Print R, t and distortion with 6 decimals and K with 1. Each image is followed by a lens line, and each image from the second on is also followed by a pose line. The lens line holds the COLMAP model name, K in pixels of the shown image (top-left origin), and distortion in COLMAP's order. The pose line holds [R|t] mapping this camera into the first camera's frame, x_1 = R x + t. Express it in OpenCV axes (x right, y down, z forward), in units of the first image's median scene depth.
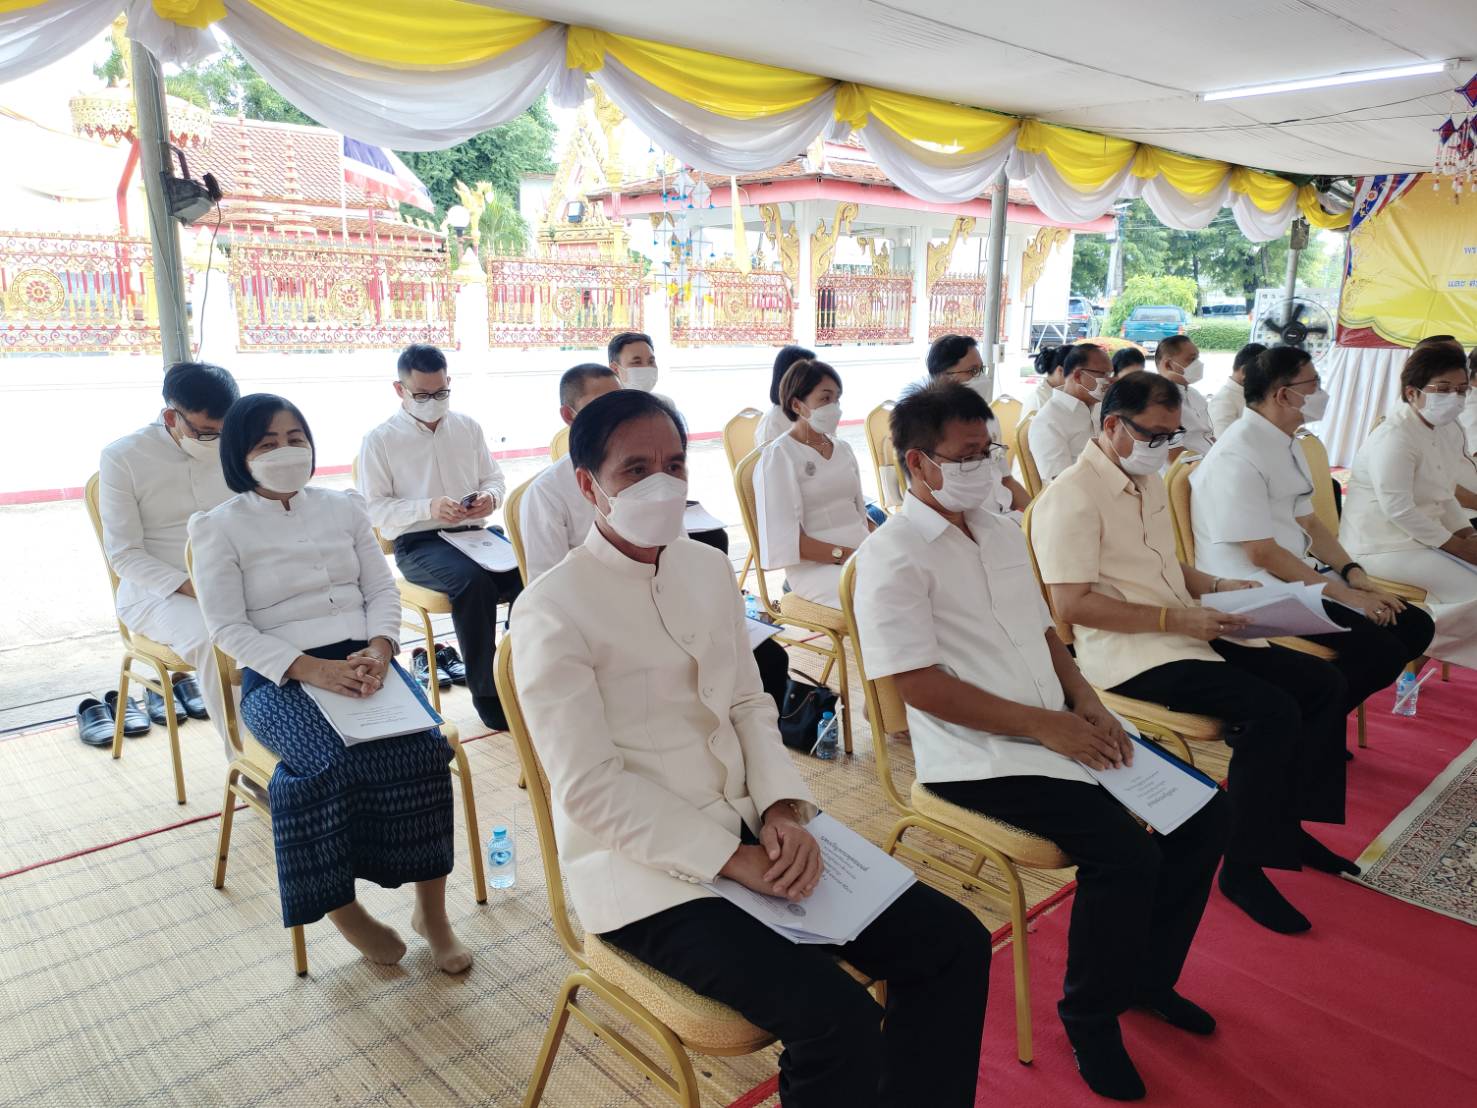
lens RADIAL K [[1104.7, 0, 752.4], [0, 1104.7, 546.6], [0, 0, 1]] dist [0.009052, -0.006764]
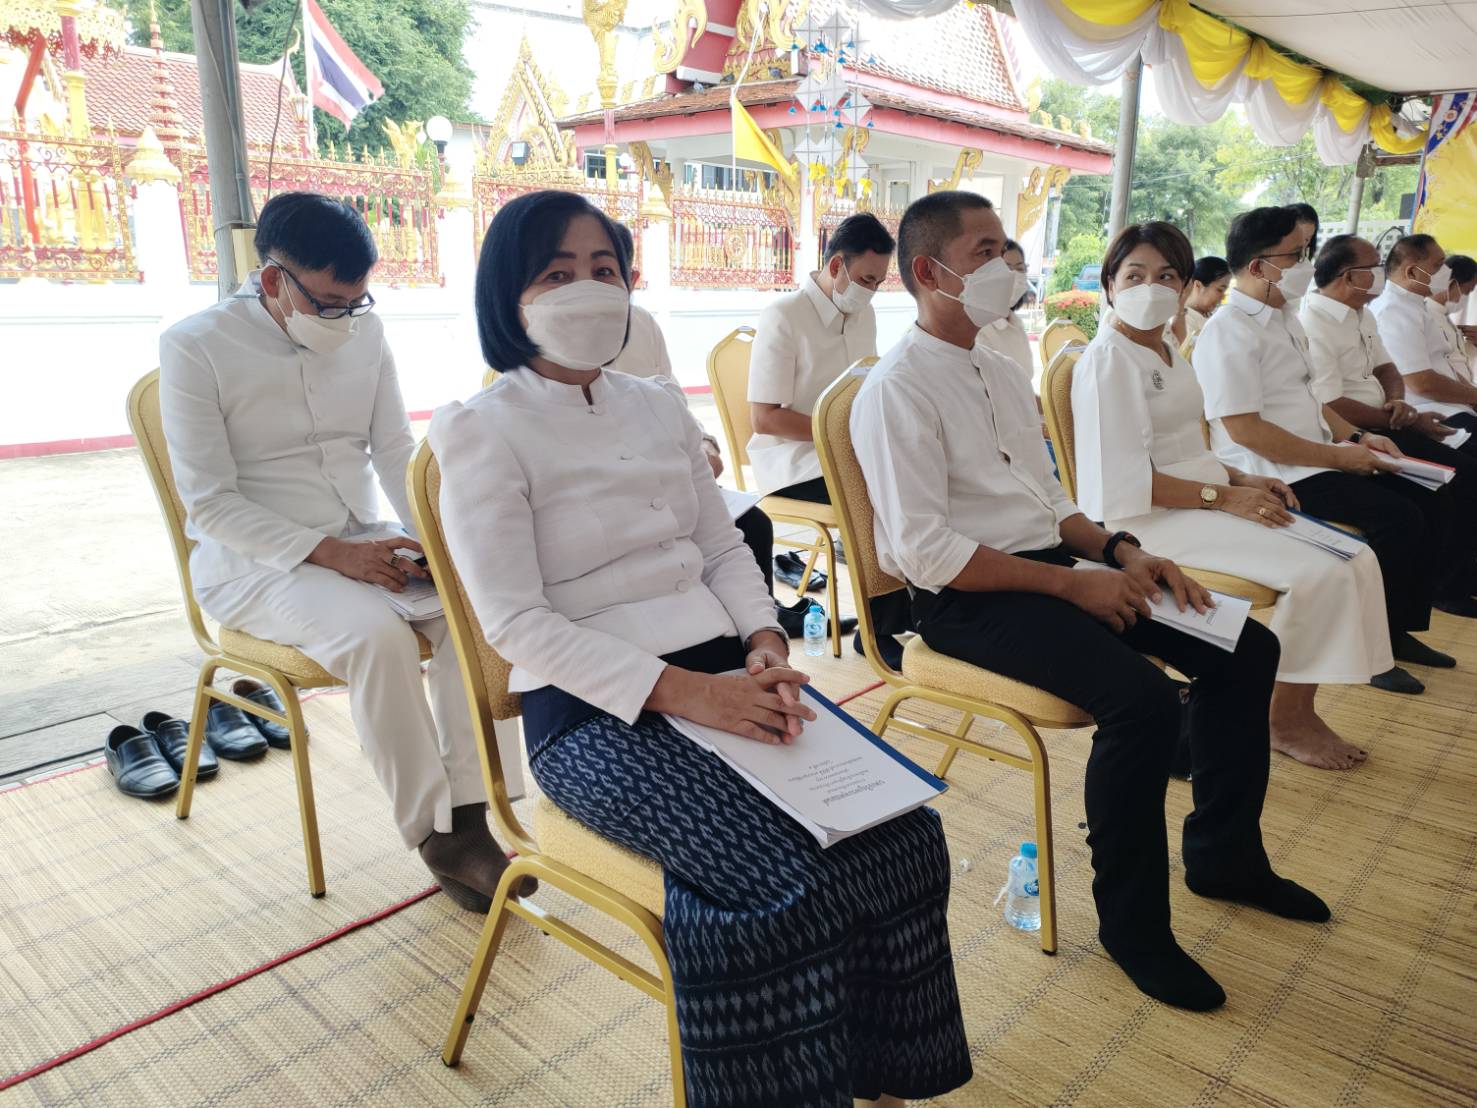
lens RADIAL K [[1104.7, 0, 725.9], [0, 1104.7, 565.0], [0, 0, 1]] dist [0.009052, -0.006764]
pose [[0.997855, -0.017145, 0.063178, -0.315674], [0.014601, 0.999072, 0.040510, 0.021617], [-0.063814, -0.039501, 0.997180, 0.359701]]
